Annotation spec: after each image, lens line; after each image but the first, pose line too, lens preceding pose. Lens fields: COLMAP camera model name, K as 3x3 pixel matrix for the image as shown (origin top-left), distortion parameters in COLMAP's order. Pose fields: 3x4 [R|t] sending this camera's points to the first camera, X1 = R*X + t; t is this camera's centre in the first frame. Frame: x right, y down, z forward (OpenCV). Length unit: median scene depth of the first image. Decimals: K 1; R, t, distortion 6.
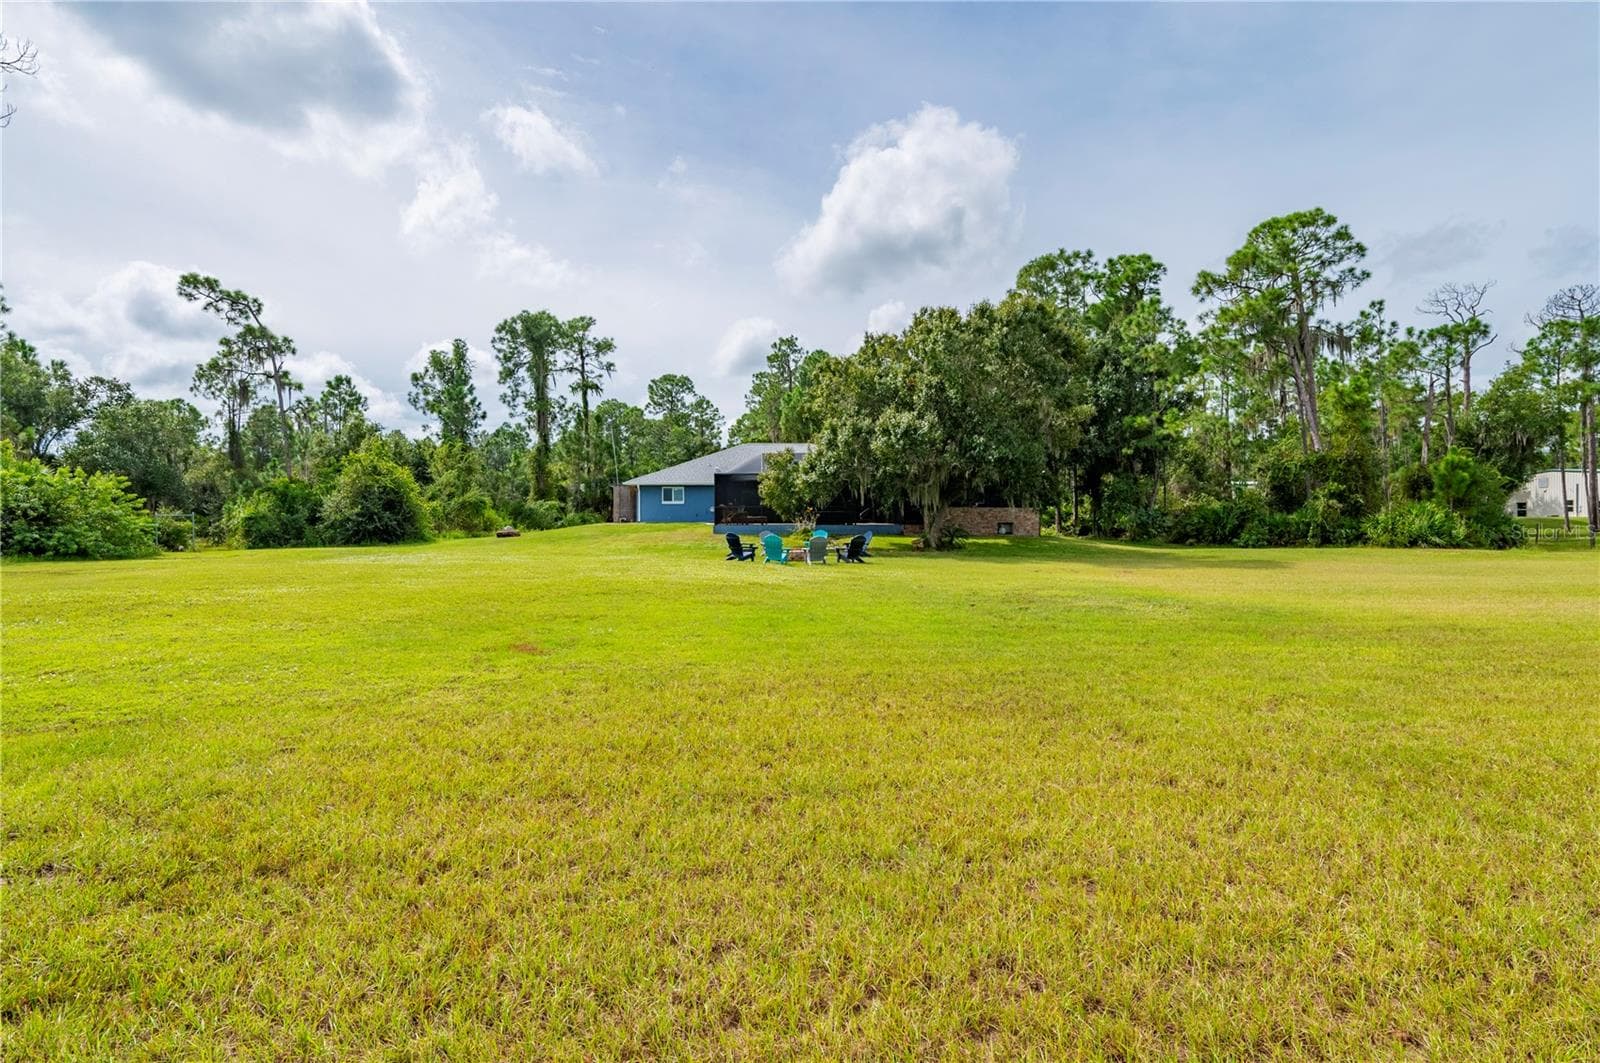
lens RADIAL K [[822.0, 0, 800.0], [0, 822.0, 531.5], [0, 0, 1]] dist [0.001908, 0.000396]
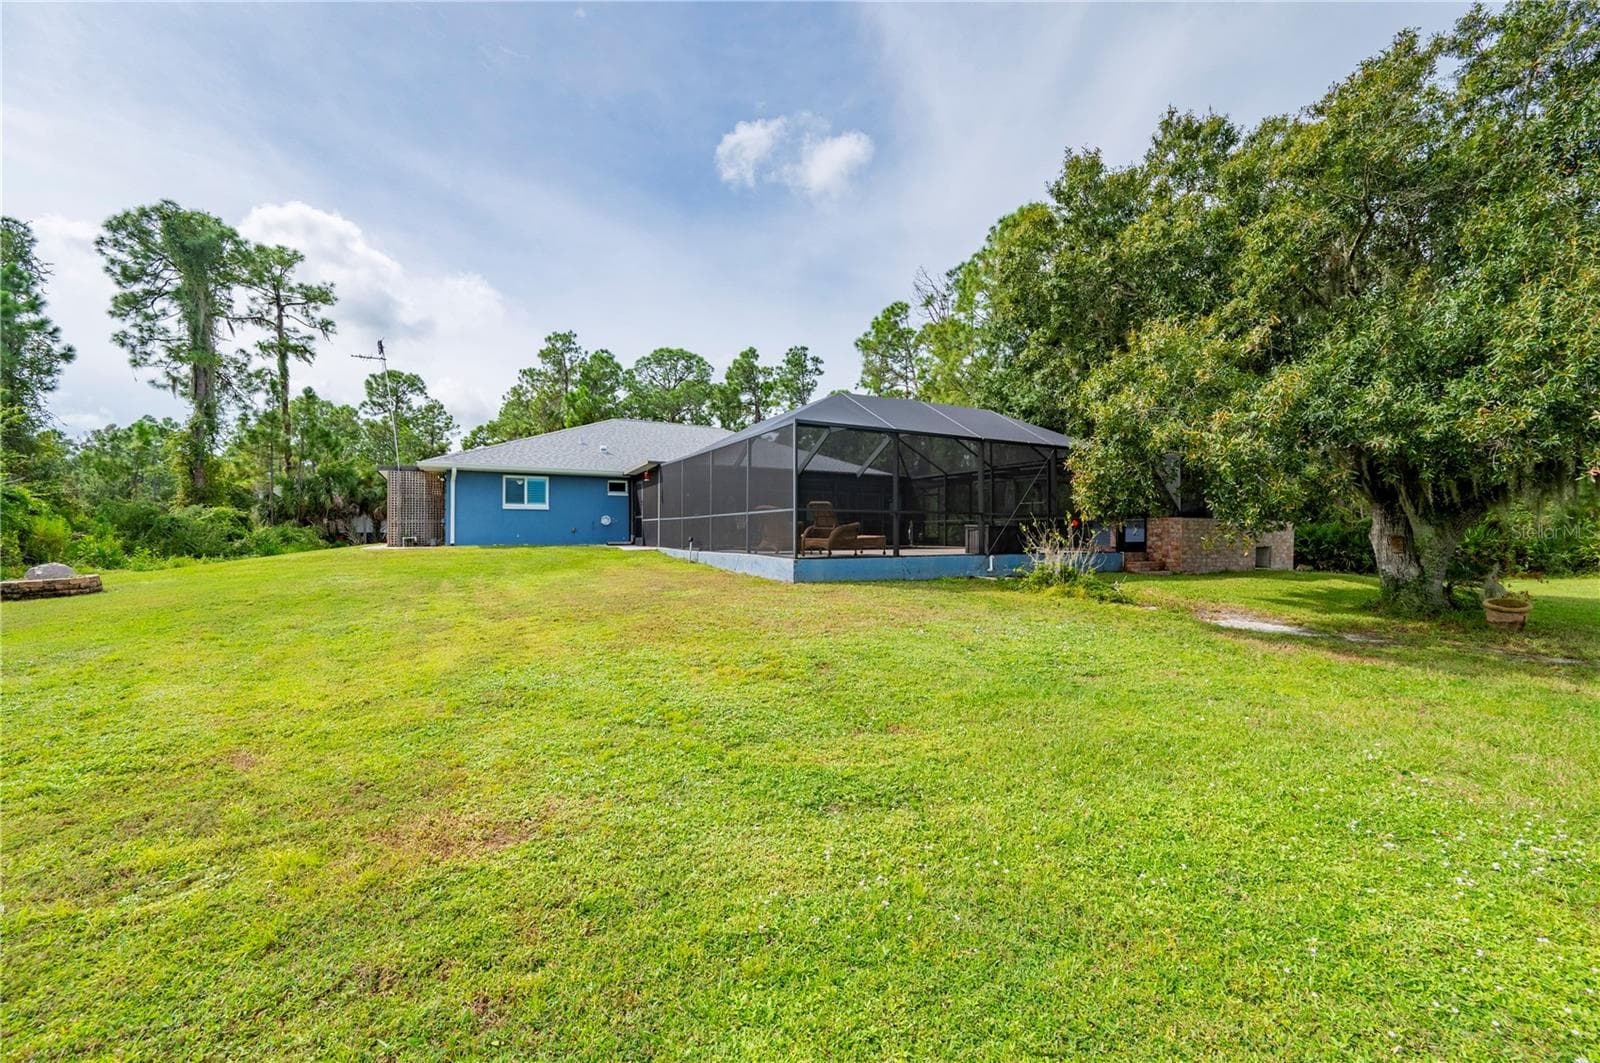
lens RADIAL K [[640.5, 0, 800.0], [0, 640.5, 531.5], [0, 0, 1]] dist [0.000410, 0.000276]
pose [[0.903198, 0.004663, 0.429198, -0.106769], [0.004339, 0.999791, -0.019992, -0.006691], [-0.429201, 0.019919, 0.902989, 0.350747]]
